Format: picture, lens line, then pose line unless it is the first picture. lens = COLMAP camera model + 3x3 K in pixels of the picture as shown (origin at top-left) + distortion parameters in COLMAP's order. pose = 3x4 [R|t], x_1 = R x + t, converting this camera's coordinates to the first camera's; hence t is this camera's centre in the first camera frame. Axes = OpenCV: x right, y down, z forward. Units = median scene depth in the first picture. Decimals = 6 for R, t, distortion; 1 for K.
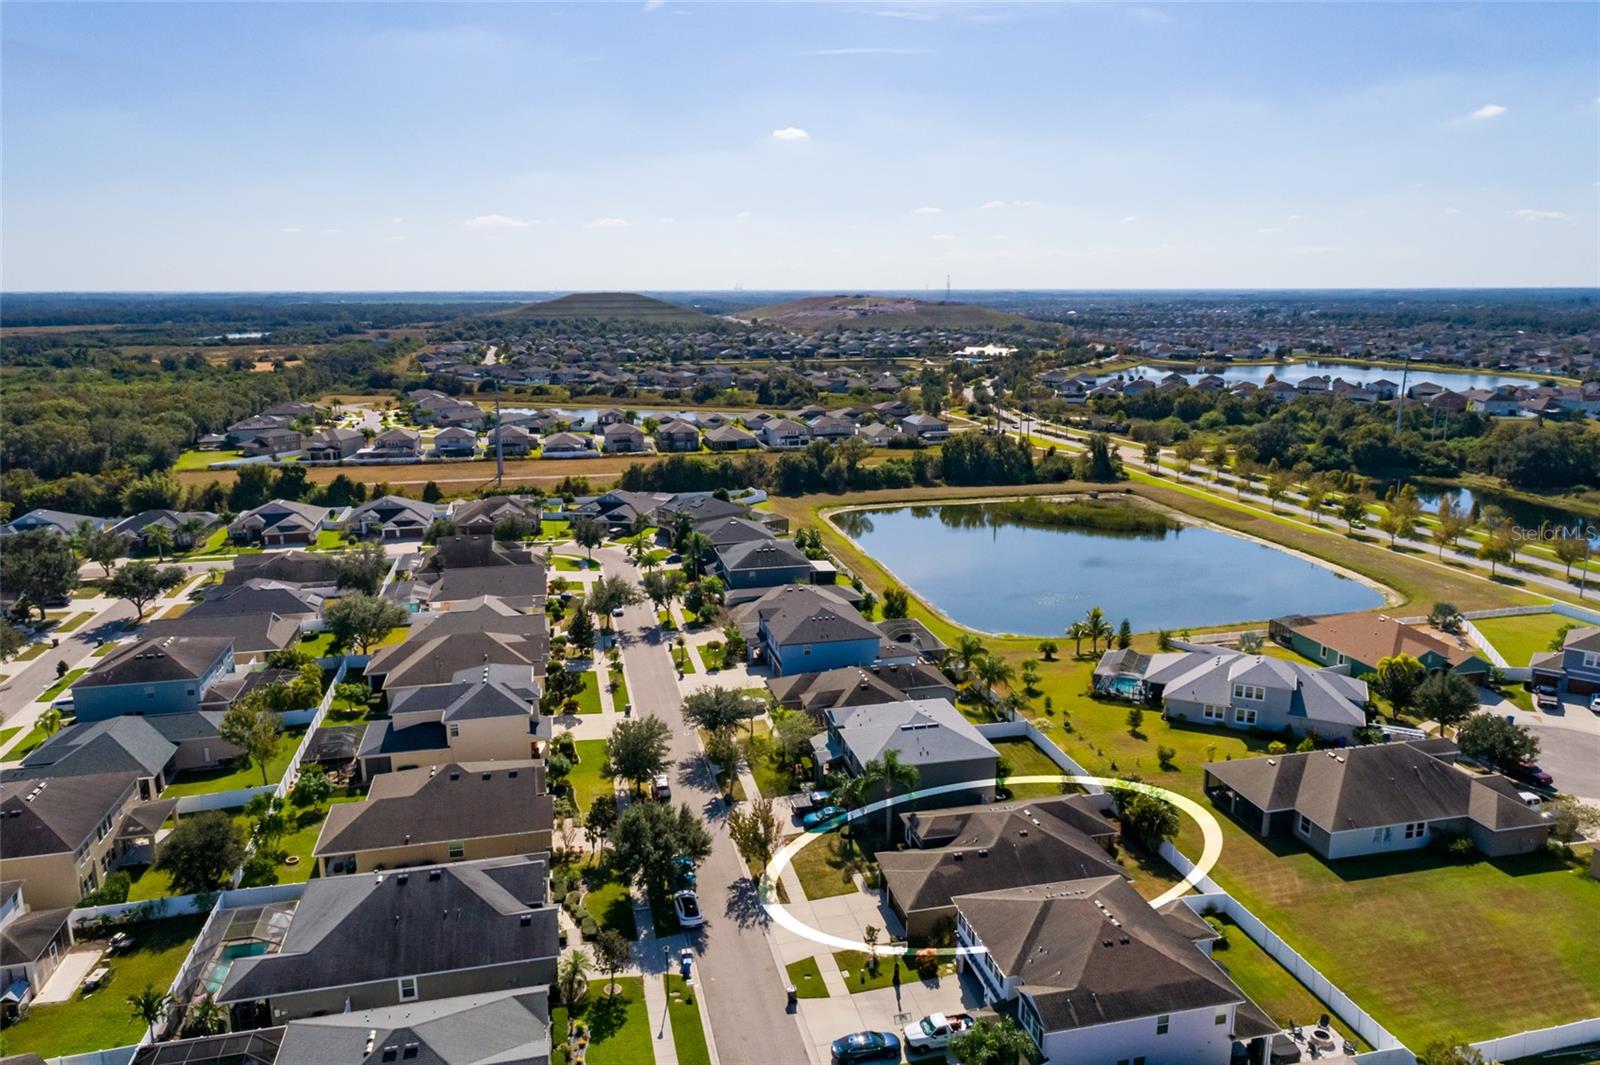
lens RADIAL K [[1091.2, 0, 802.2], [0, 1091.2, 538.3], [0, 0, 1]] dist [-0.005615, 0.013253]
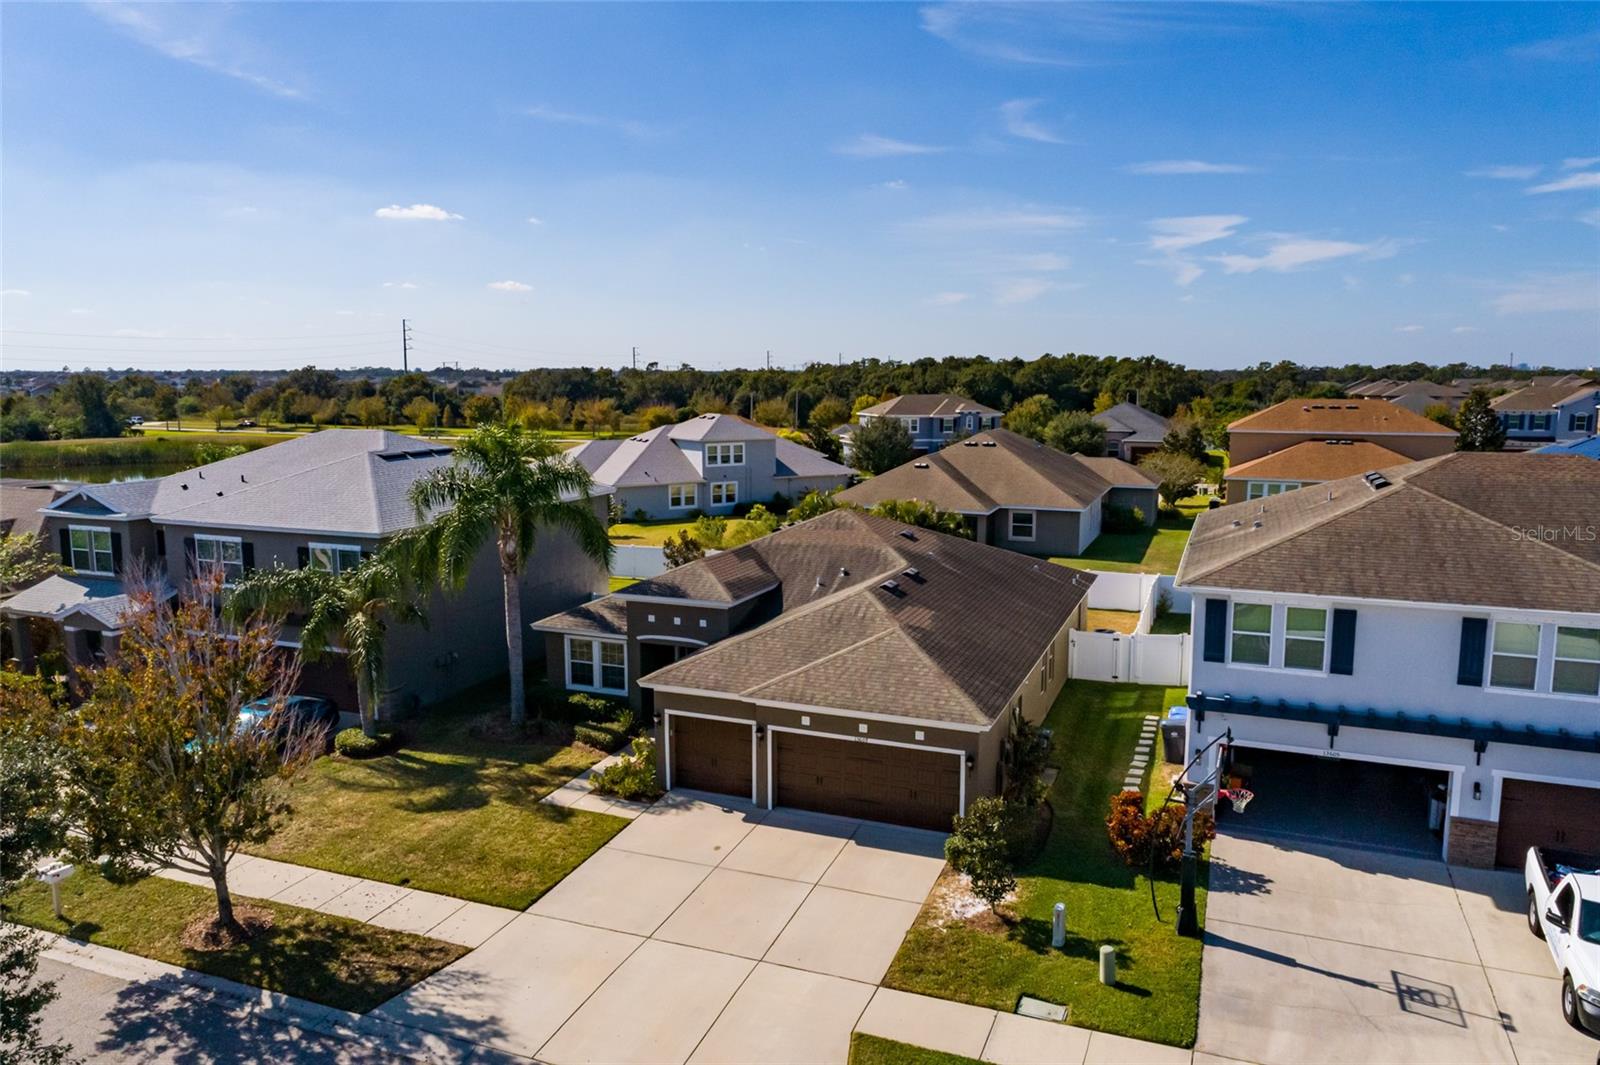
lens RADIAL K [[1091.2, 0, 798.6], [0, 1091.2, 539.6], [0, 0, 1]] dist [-0.005615, 0.013253]
pose [[0.575819, -0.122585, 0.808335, -0.067611], [0.182221, 0.983069, 0.019278, 0.118013], [-0.797012, 0.136195, 0.588407, 0.365549]]
